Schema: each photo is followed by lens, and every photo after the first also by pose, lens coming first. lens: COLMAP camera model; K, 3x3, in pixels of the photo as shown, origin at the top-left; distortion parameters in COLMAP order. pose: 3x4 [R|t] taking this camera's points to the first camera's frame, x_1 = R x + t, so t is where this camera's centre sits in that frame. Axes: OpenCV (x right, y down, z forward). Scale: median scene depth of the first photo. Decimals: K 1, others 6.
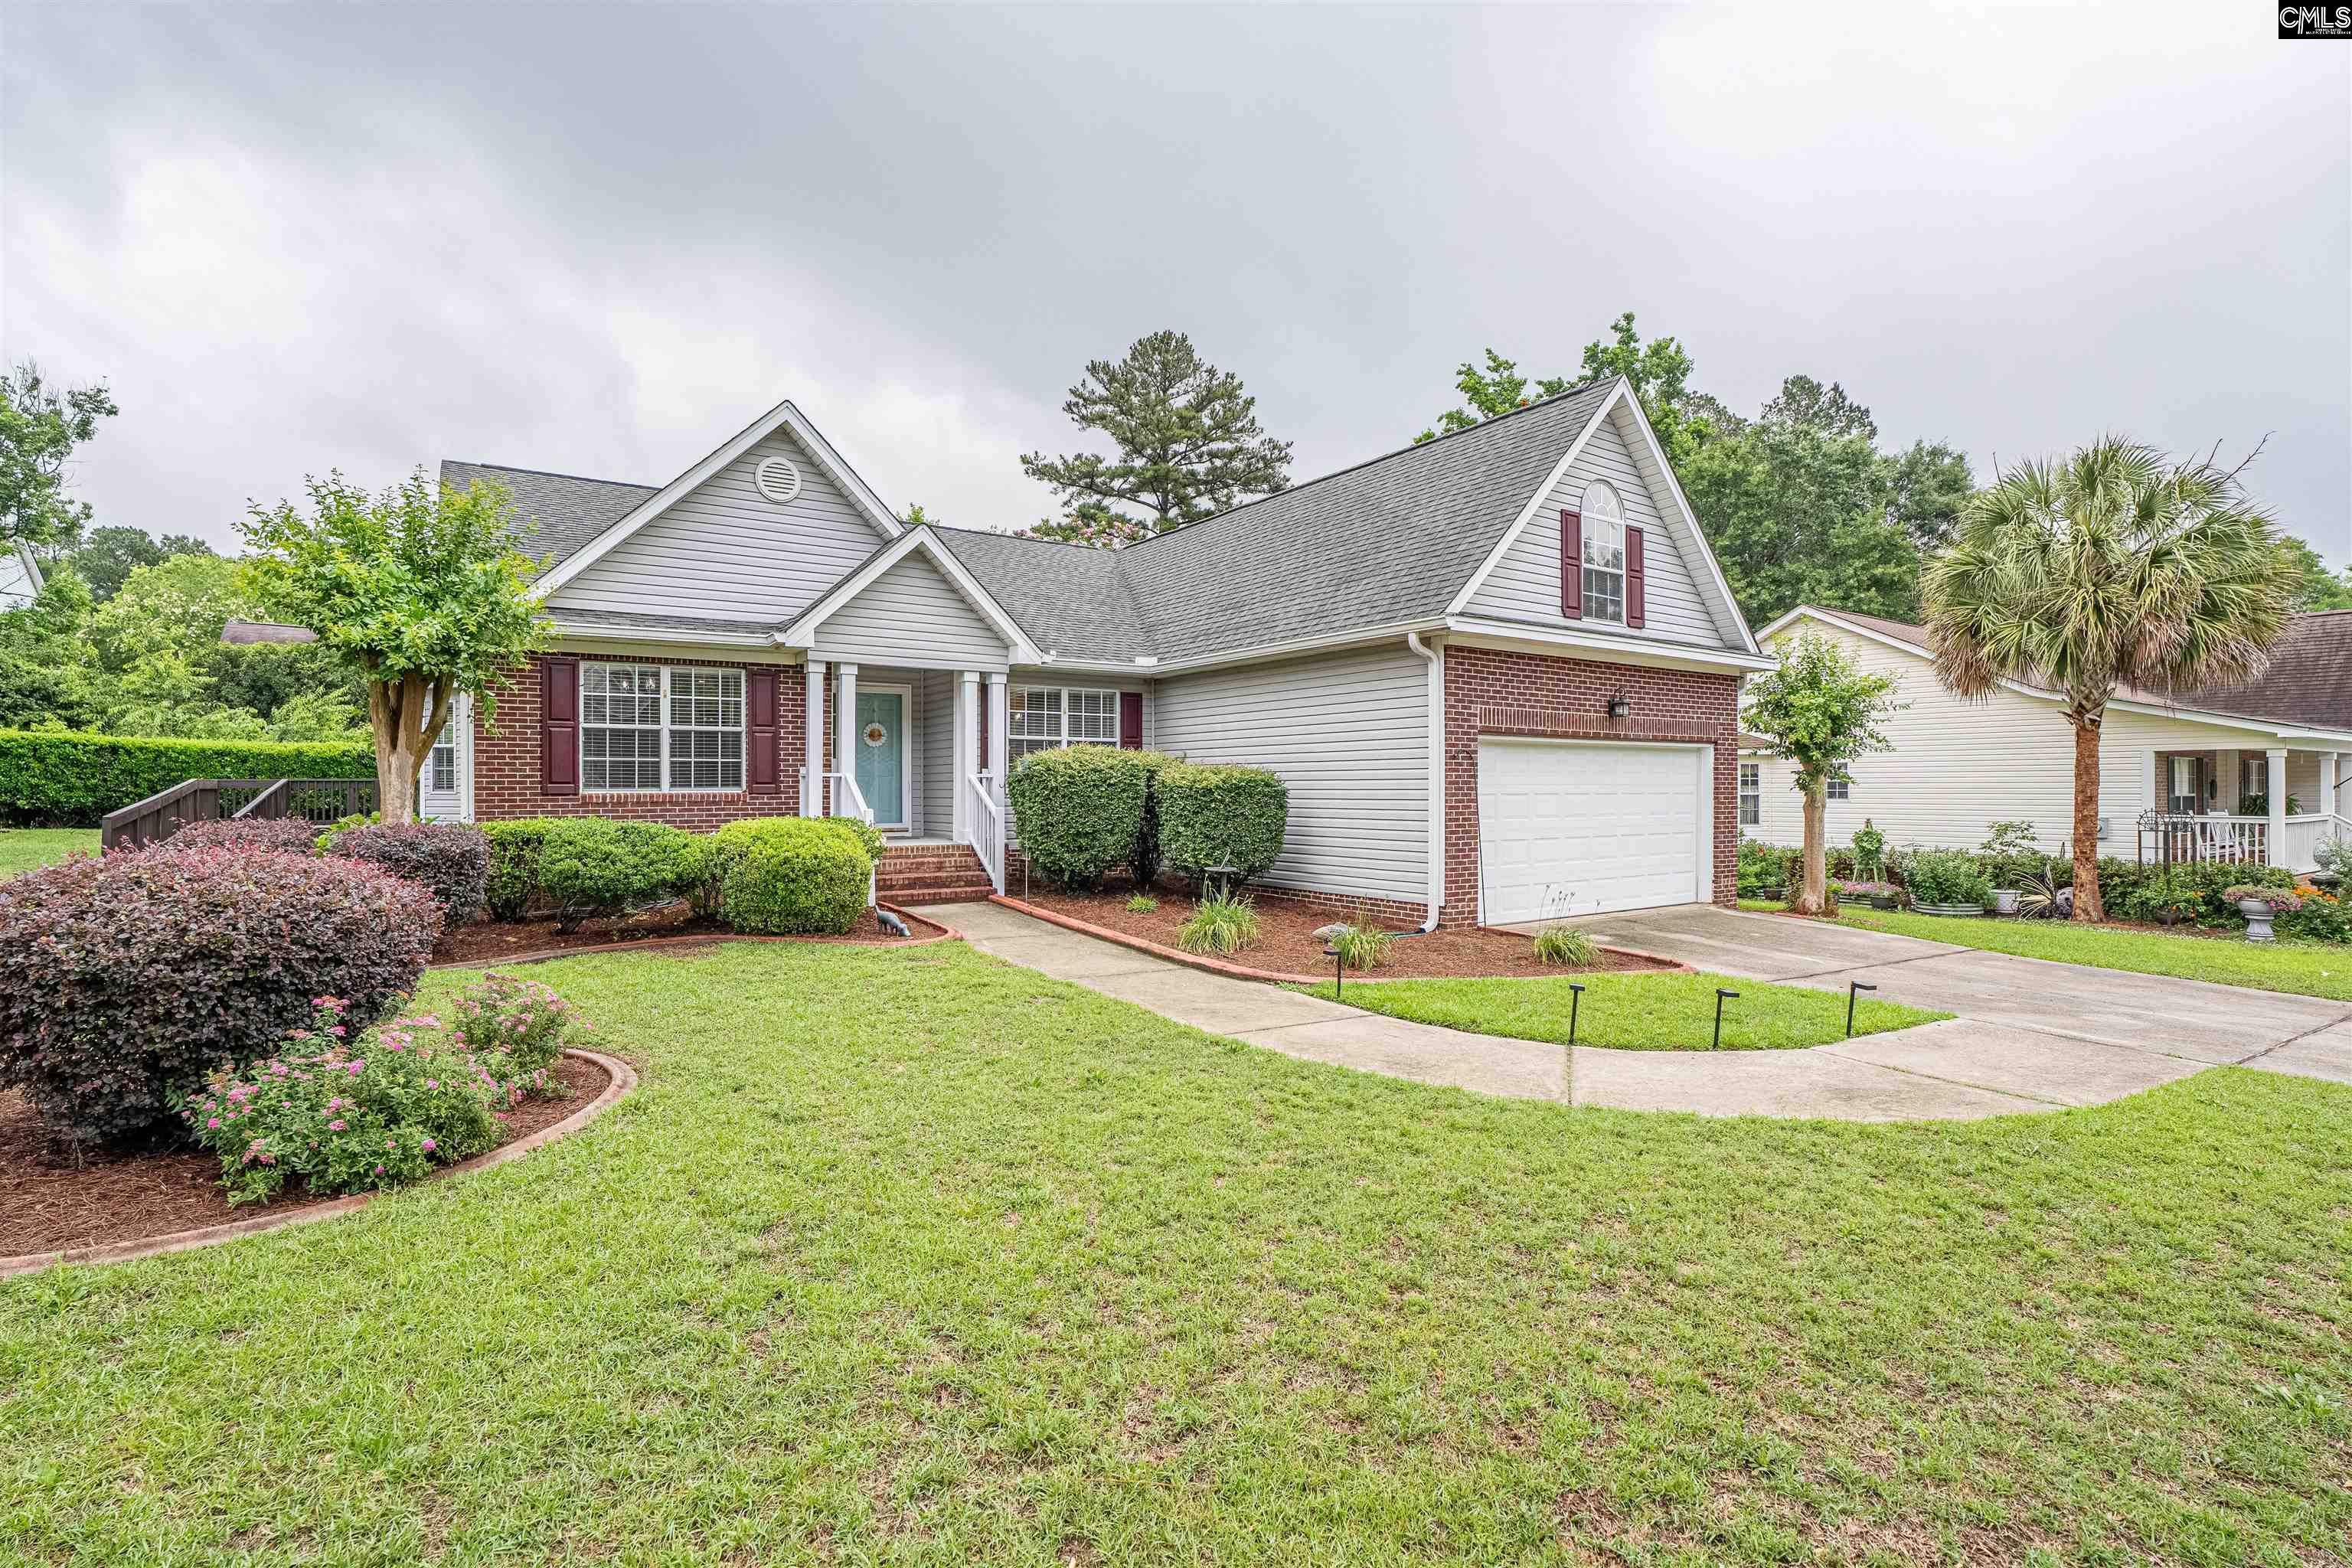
lens RADIAL K [[1087.9, 0, 1185.2], [0, 1087.9, 780.8], [0, 0, 1]] dist [-0.024612, 0.007506]
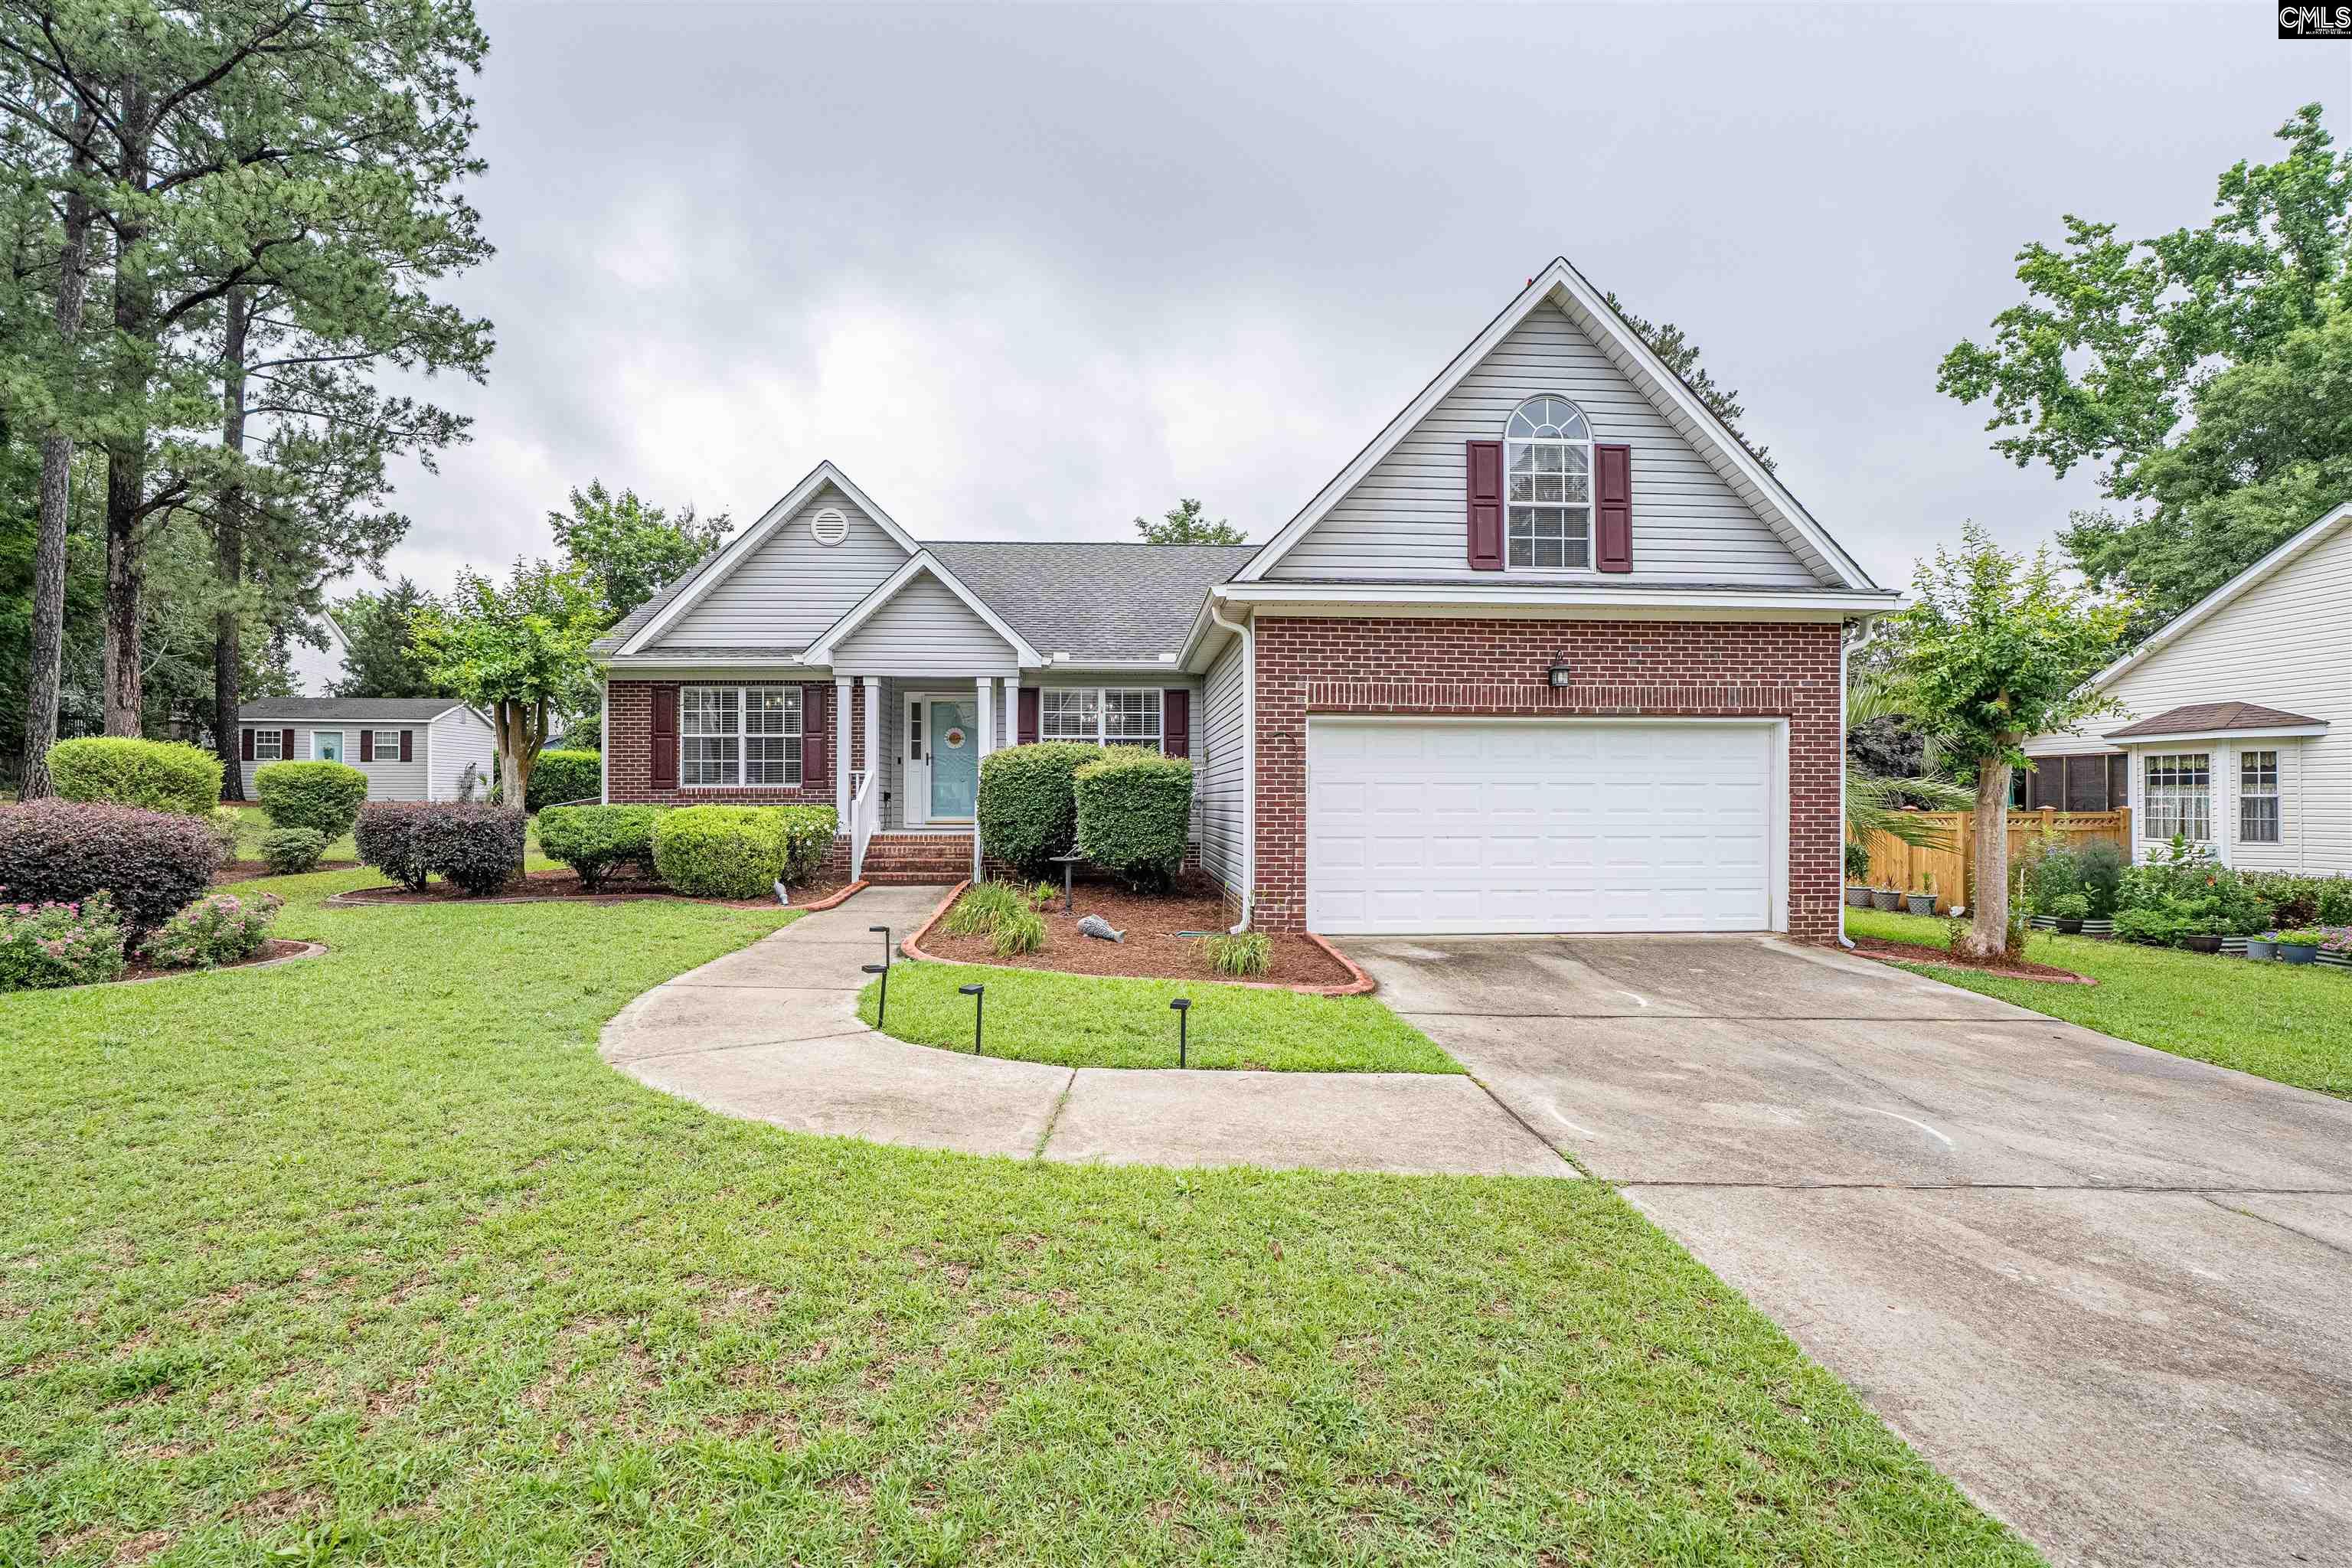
lens RADIAL K [[1087.9, 0, 1181.9], [0, 1087.9, 803.6], [0, 0, 1]] dist [-0.024612, 0.007506]
pose [[0.856768, 0.001486, -0.515700, 0.562188], [0.002027, 0.999978, 0.006250, 0.021159], [0.515698, -0.006400, 0.856747, 0.166493]]
